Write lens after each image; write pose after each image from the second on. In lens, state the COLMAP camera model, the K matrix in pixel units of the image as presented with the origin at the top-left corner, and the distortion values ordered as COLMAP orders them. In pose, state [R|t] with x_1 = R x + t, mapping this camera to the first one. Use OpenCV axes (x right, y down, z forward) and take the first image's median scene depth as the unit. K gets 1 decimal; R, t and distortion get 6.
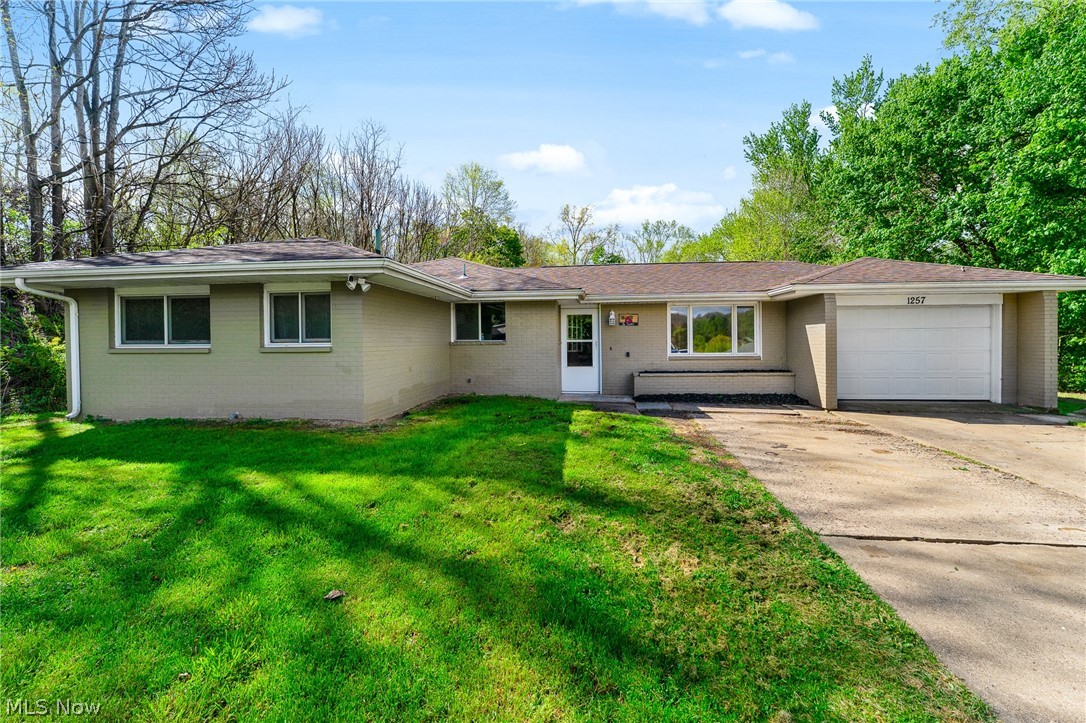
lens RADIAL K [[444.5, 0, 562.5], [0, 444.5, 345.2], [0, 0, 1]] dist [-0.001130, 0.000052]
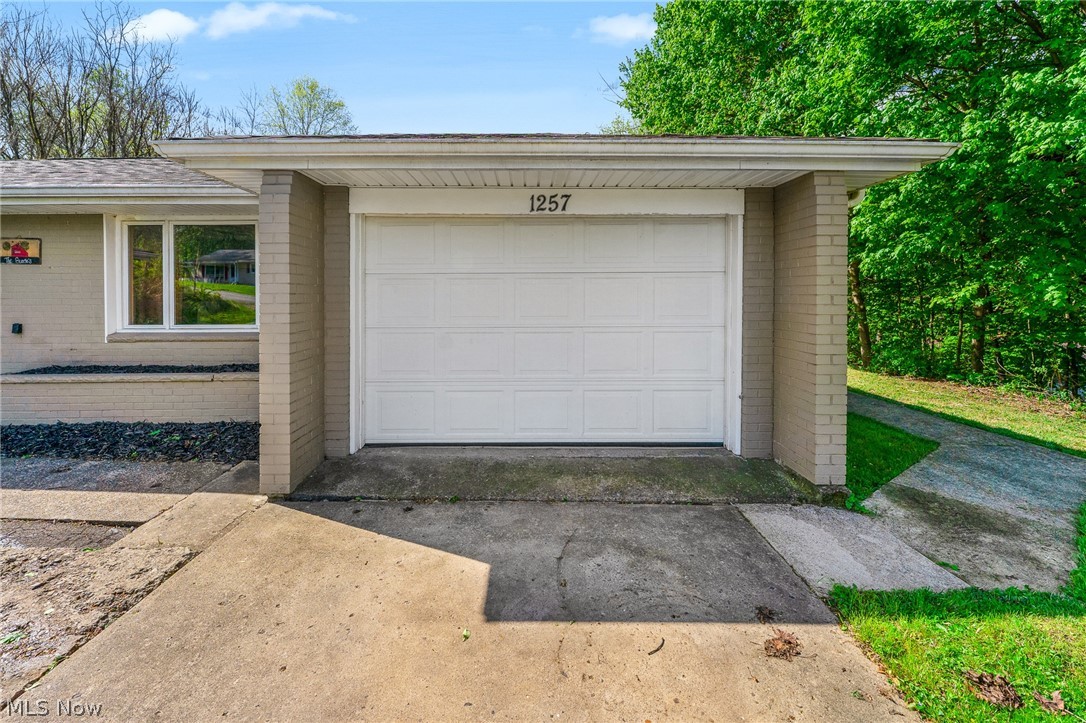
lens RADIAL K [[454.4, 0, 537.0], [0, 454.4, 302.5], [0, 0, 1]] dist [-0.000577, -0.000149]
pose [[0.993452, 0.003495, 0.114198, 0.620548], [-0.004326, 0.999966, 0.007028, -0.011257], [-0.114169, -0.007476, 0.993433, 0.497620]]
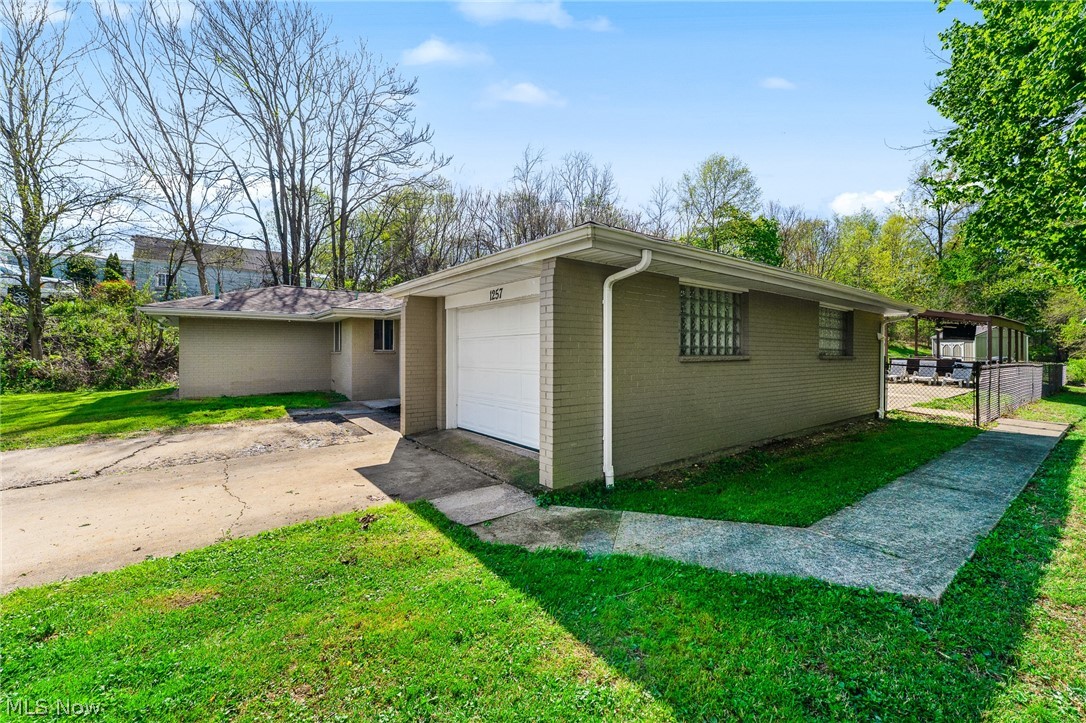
lens RADIAL K [[448.7, 0, 545.7], [0, 448.7, 354.9], [0, 0, 1]] dist [-0.000422, -0.000050]
pose [[0.698698, 0.011814, -0.715319, 1.123548], [-0.008467, 0.999930, 0.008245, -0.012840], [0.715366, 0.000296, 0.698749, 0.486495]]
